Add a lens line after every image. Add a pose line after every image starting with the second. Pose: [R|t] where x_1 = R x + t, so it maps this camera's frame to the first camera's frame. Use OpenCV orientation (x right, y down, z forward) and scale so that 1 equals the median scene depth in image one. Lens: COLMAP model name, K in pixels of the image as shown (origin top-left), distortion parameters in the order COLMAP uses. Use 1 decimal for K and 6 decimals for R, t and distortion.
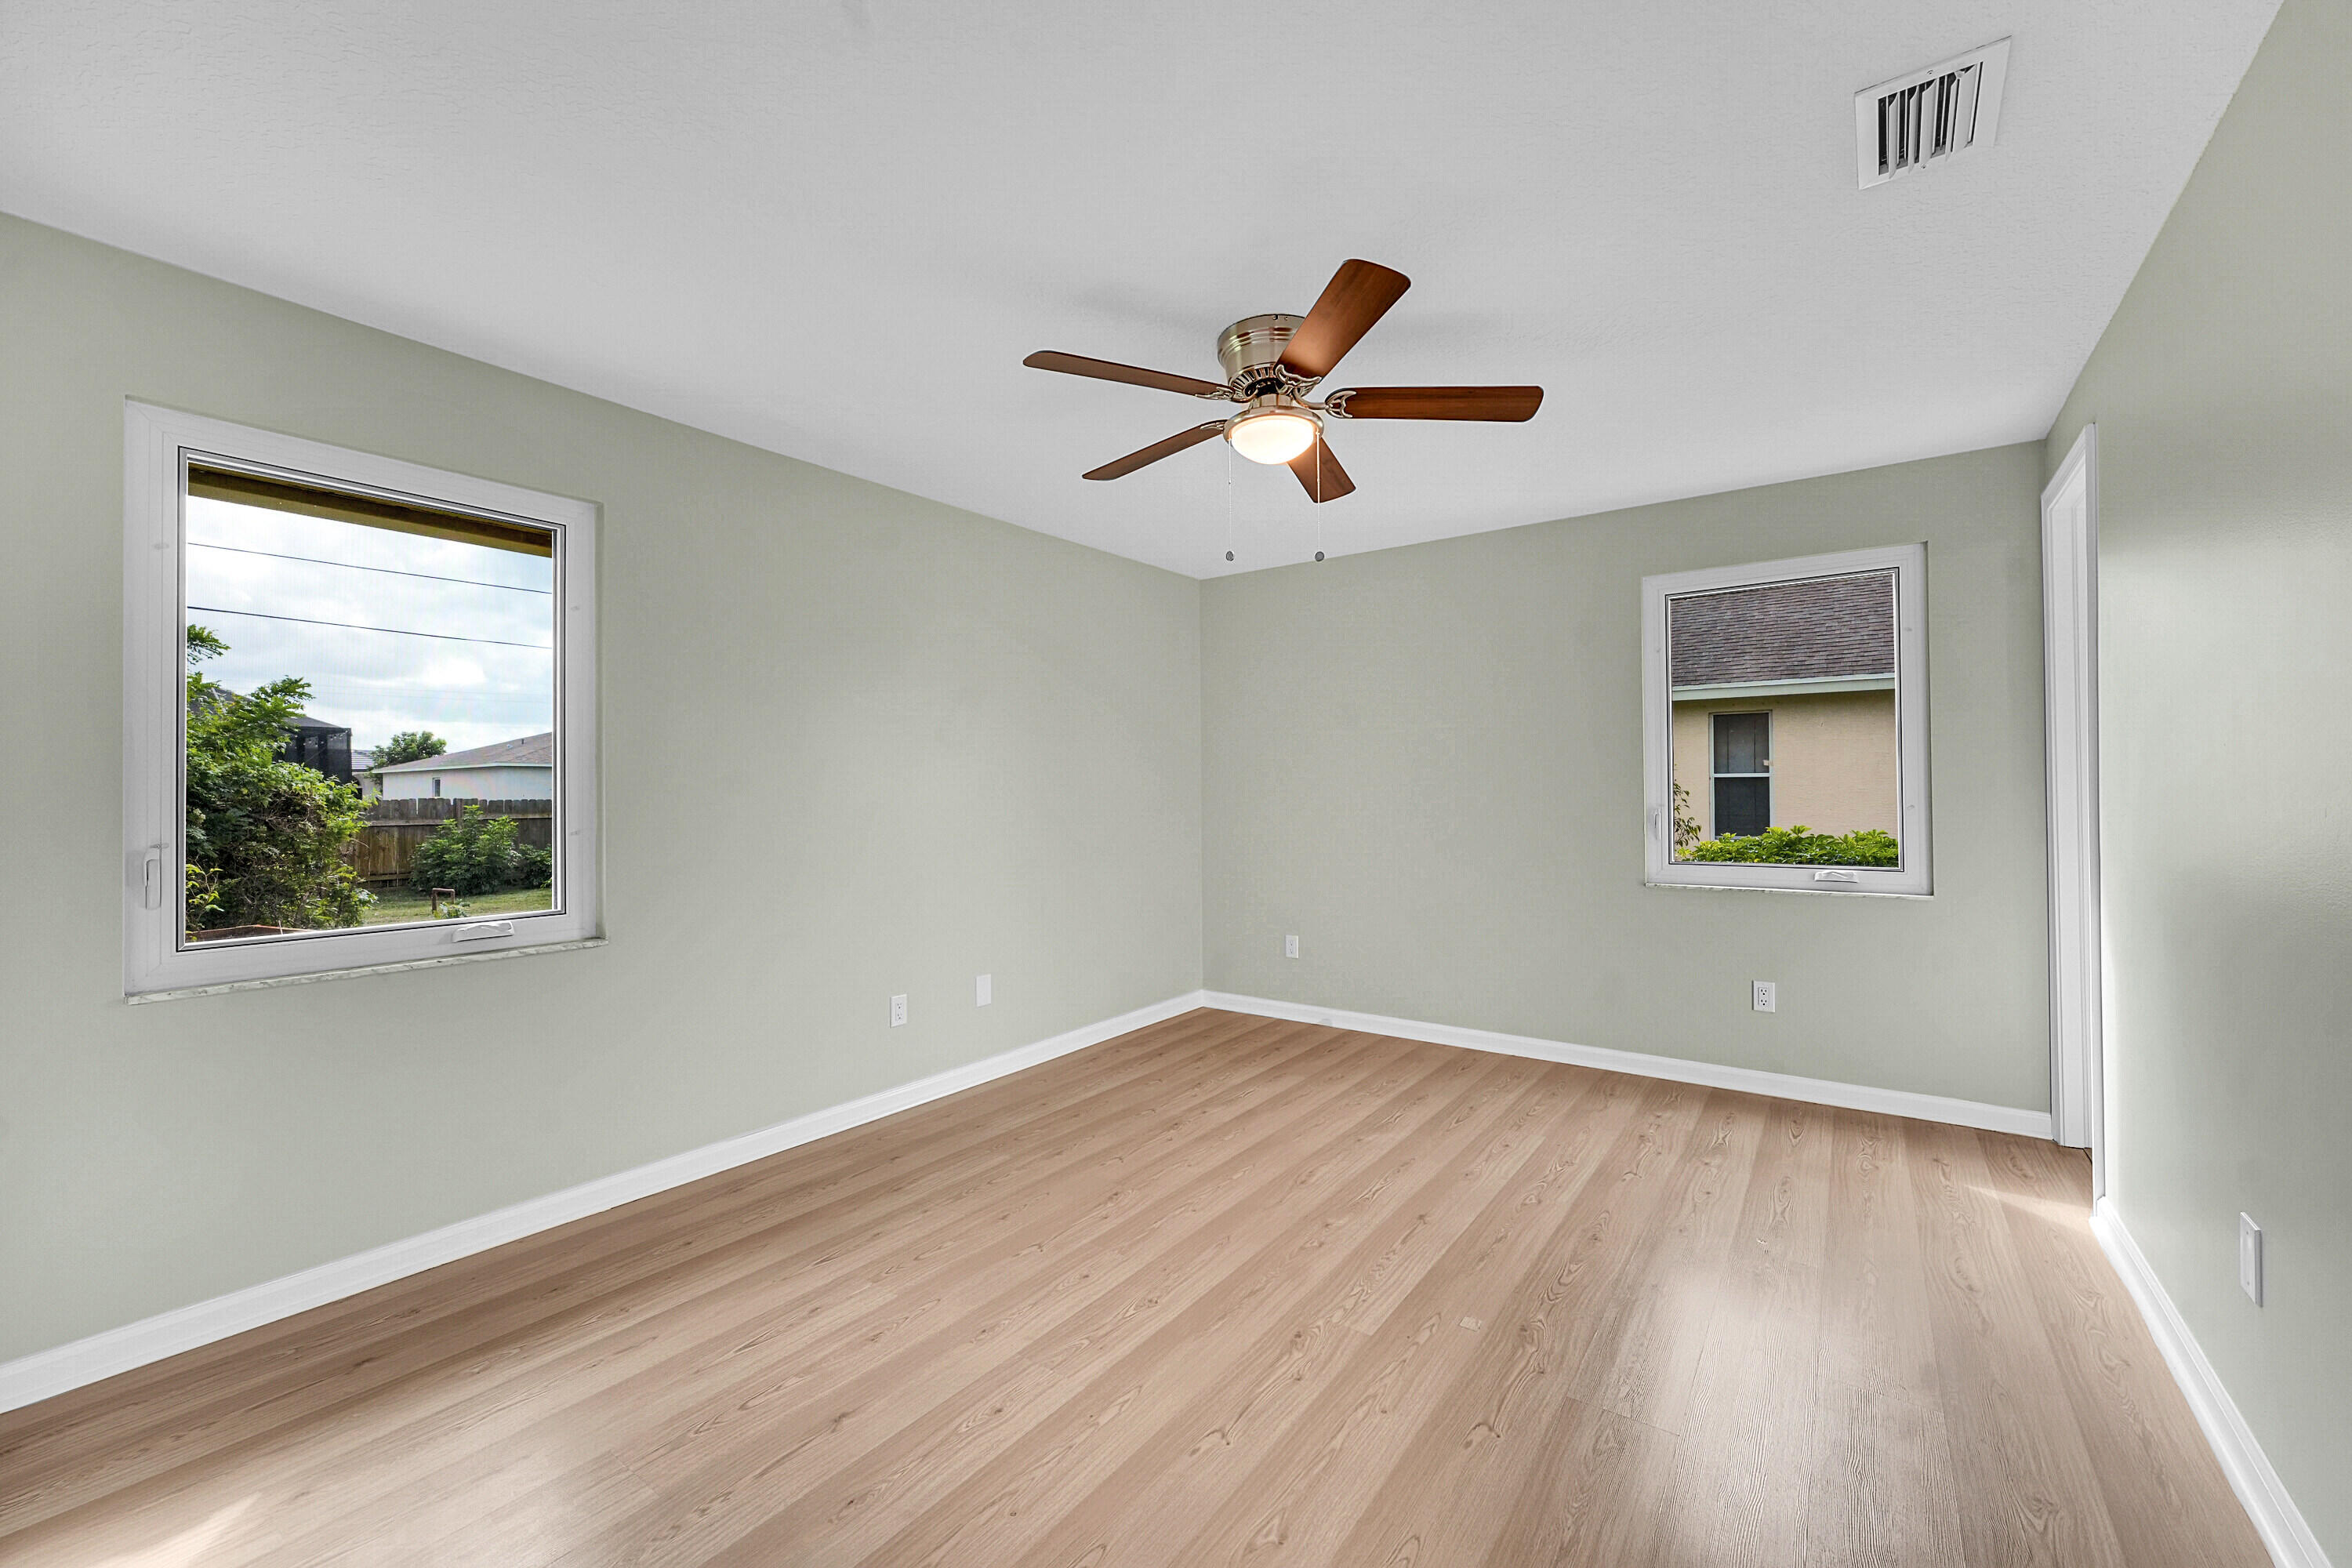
lens RADIAL K [[930.8, 0, 1179.5], [0, 930.8, 785.6], [0, 0, 1]] dist [-0.000885, 0.000127]
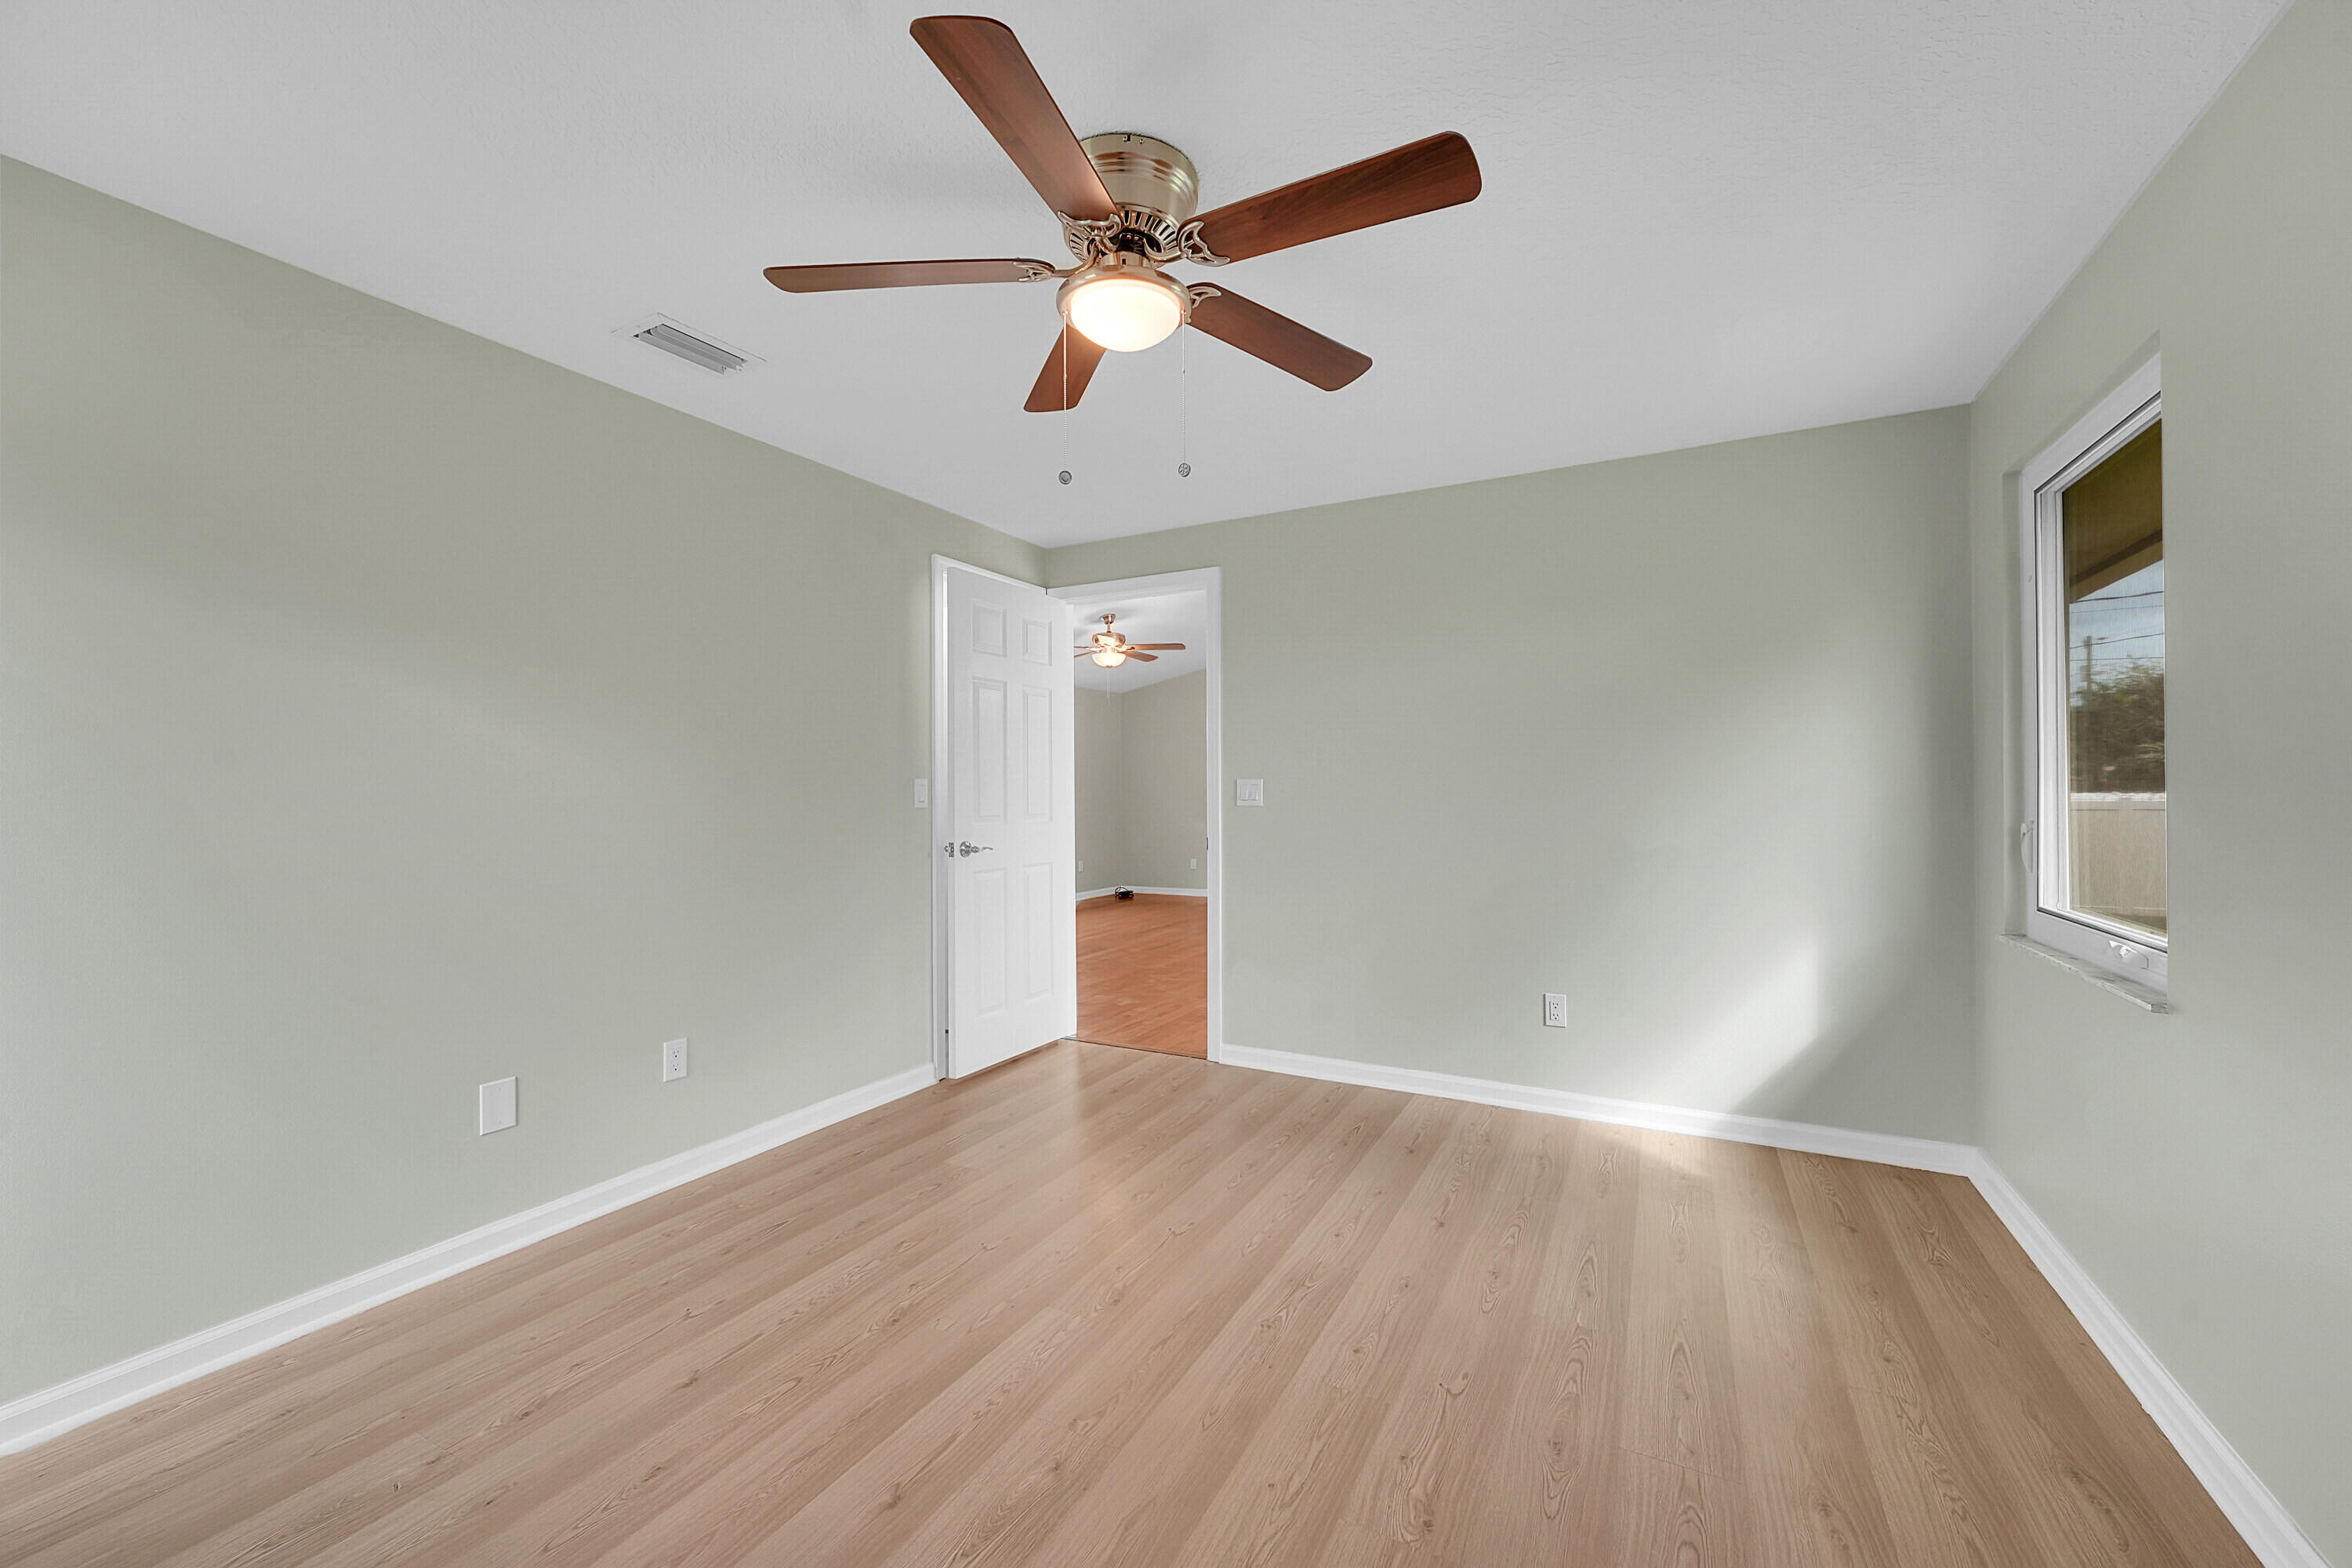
lens RADIAL K [[930.8, 0, 1179.5], [0, 930.8, 785.6], [0, 0, 1]] dist [-0.000885, 0.000127]
pose [[-0.989677, 0.011885, -0.142823, 0.194307], [0.013877, 0.999820, -0.012959, 0.016049], [0.142644, -0.014807, -0.989663, 2.002965]]
